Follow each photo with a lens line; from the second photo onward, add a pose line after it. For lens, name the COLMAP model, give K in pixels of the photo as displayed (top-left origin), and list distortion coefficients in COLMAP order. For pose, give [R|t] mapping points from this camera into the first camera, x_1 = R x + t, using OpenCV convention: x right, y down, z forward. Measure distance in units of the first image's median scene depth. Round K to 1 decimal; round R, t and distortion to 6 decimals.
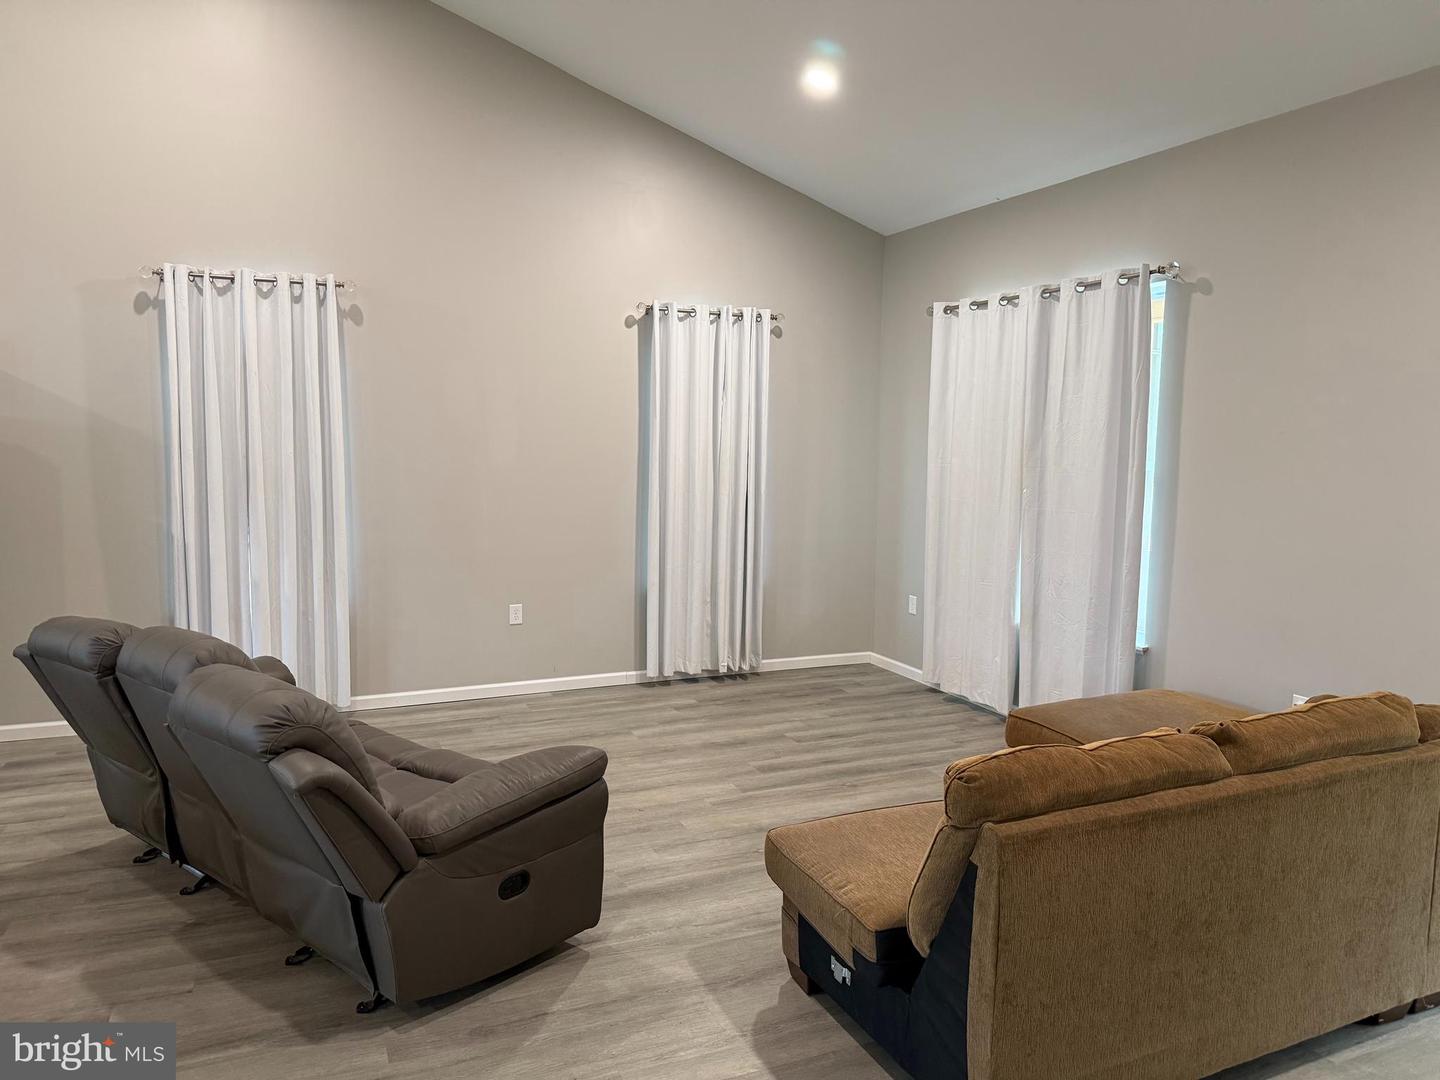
lens RADIAL K [[997.7, 0, 693.7], [0, 997.7, 539.0], [0, 0, 1]] dist [0.080906, -0.088138]
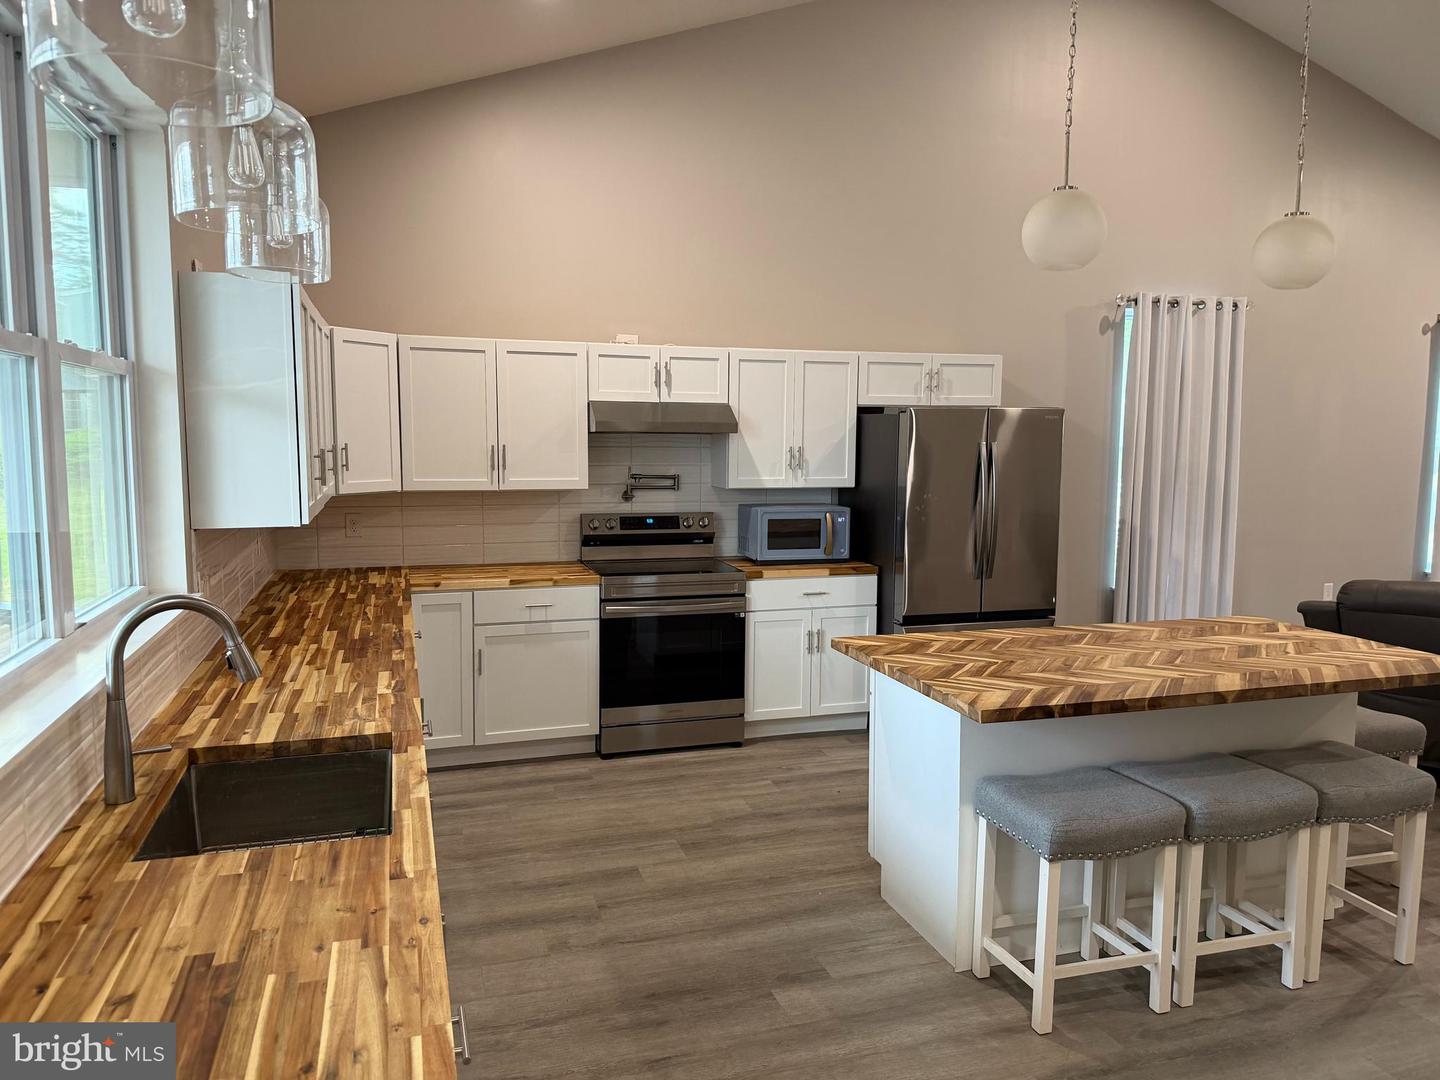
lens RADIAL K [[994.8, 0, 721.7], [0, 994.8, 530.3], [0, 0, 1]] dist [0.099189, -0.153443]
pose [[0.995173, 0.001519, -0.098125, -1.153996], [-0.001973, 0.999988, -0.004534, 0.019359], [0.098117, 0.004706, 0.995164, -0.291982]]
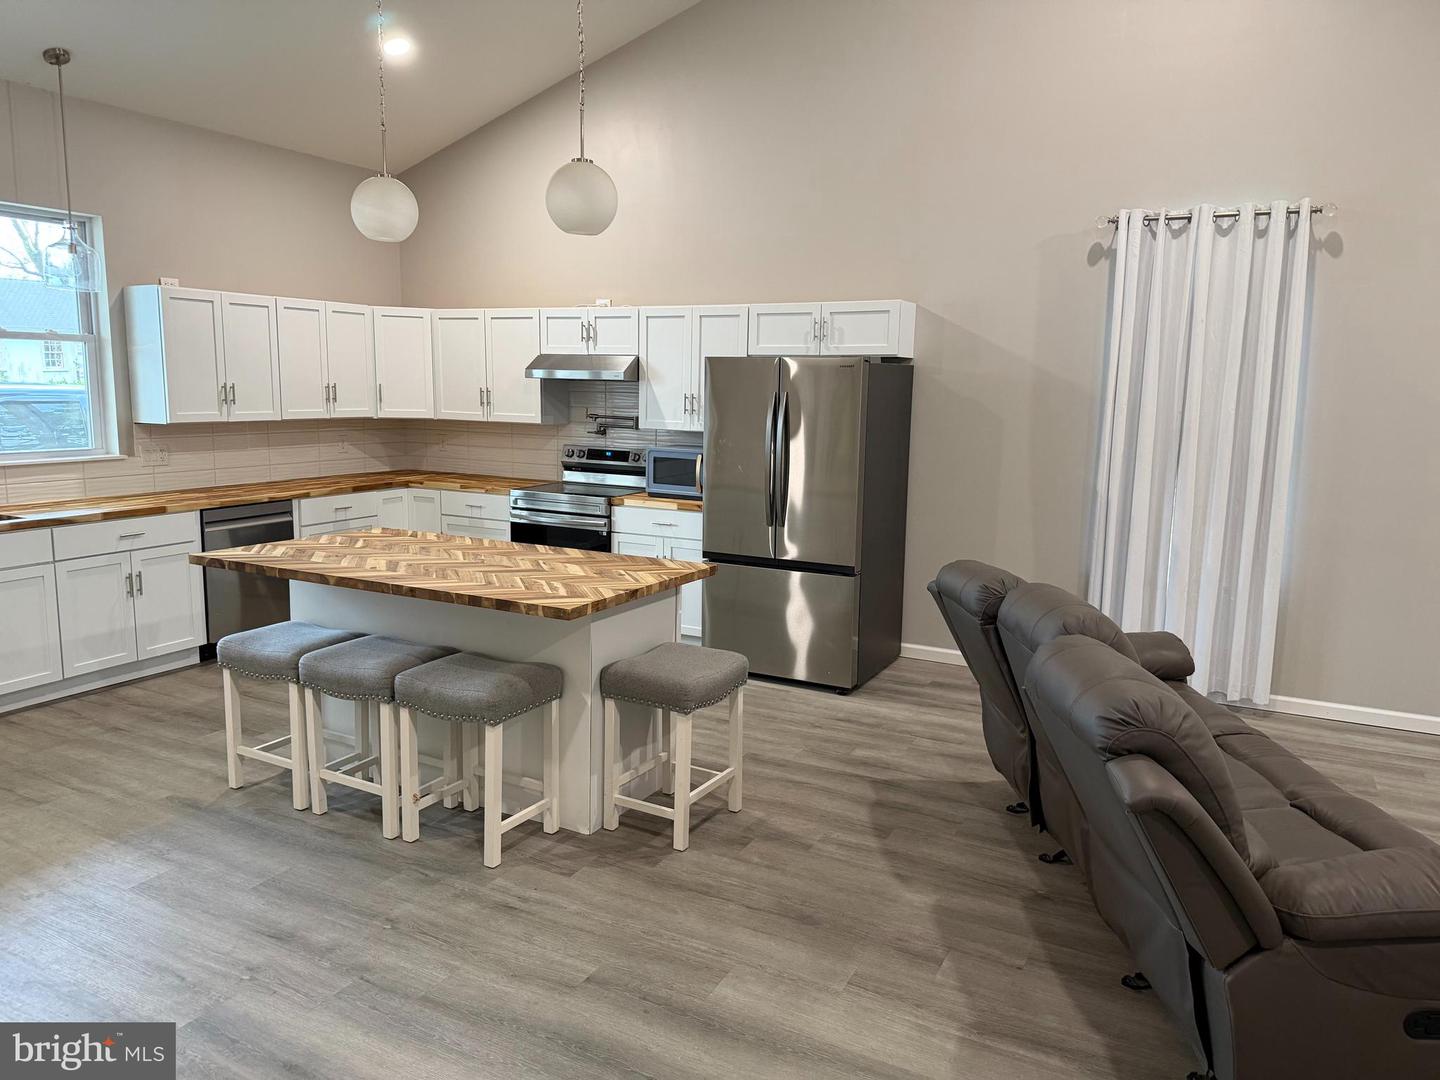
lens RADIAL K [[999.1, 0, 718.2], [0, 999.1, 535.2], [0, 0, 1]] dist [0.085734, -0.134669]
pose [[0.640548, 0.112737, -0.759598, -0.000384], [-0.086675, 0.993458, 0.074355, -0.003822], [0.763011, 0.018210, 0.646129, 0.117605]]
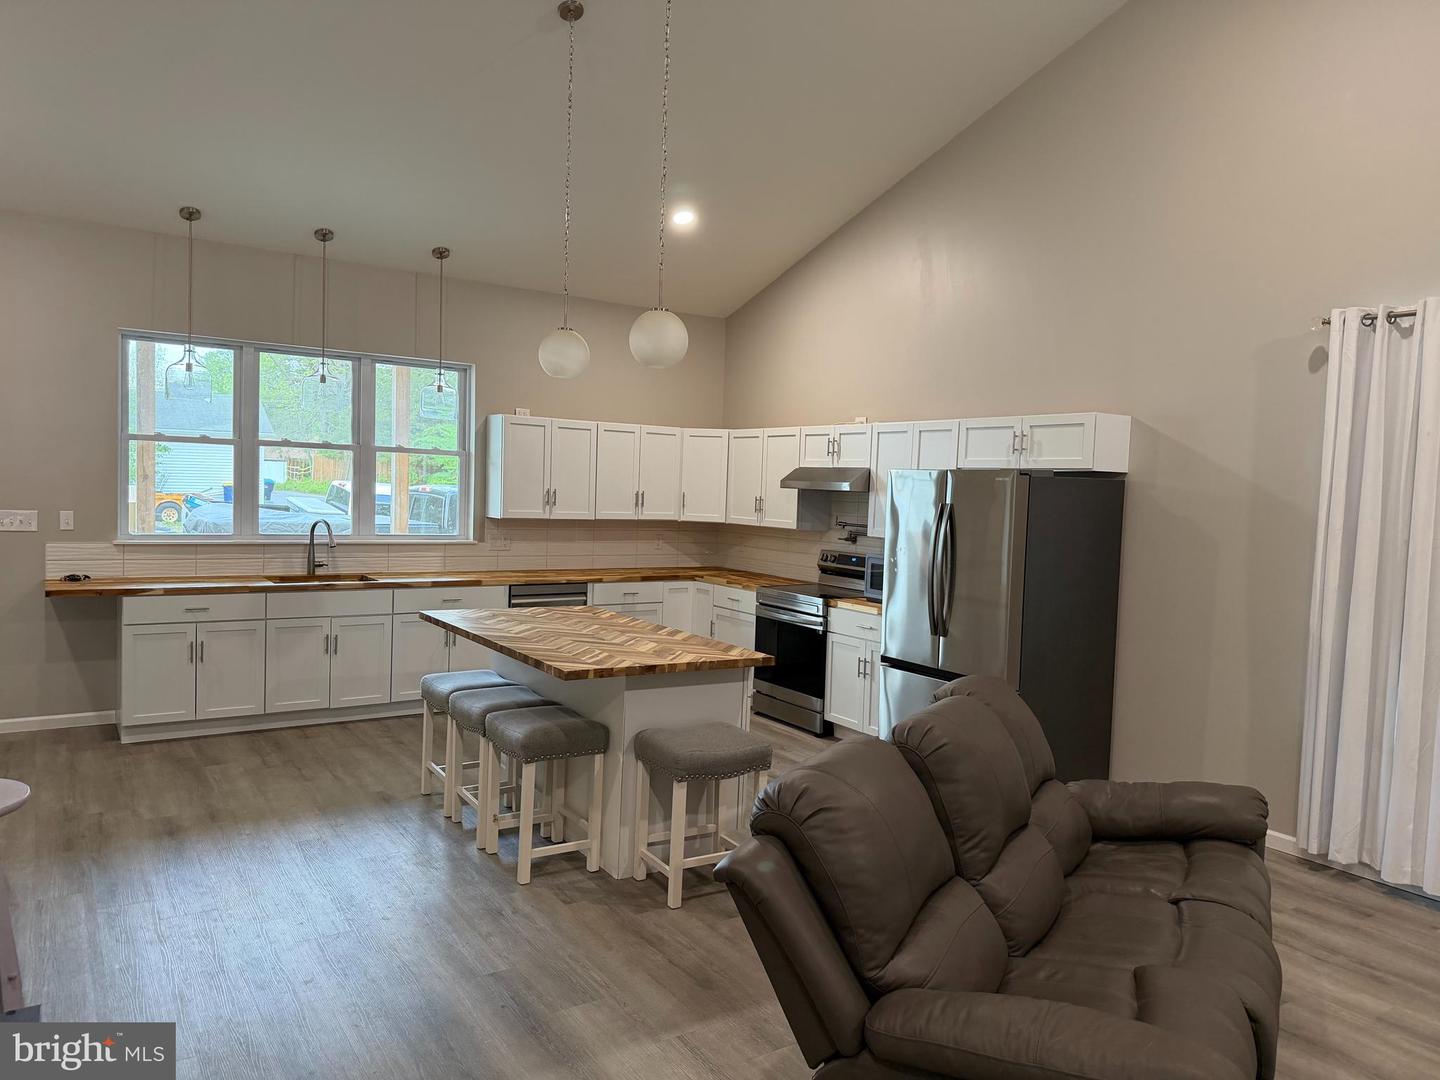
lens RADIAL K [[999.1, 0, 718.2], [0, 999.1, 535.2], [0, 0, 1]] dist [0.085734, -0.134669]
pose [[0.192331, 0.042653, -0.980403, 0.280186], [-0.132812, 0.990994, 0.017059, -0.039367], [0.972301, 0.126928, 0.196264, 0.463460]]
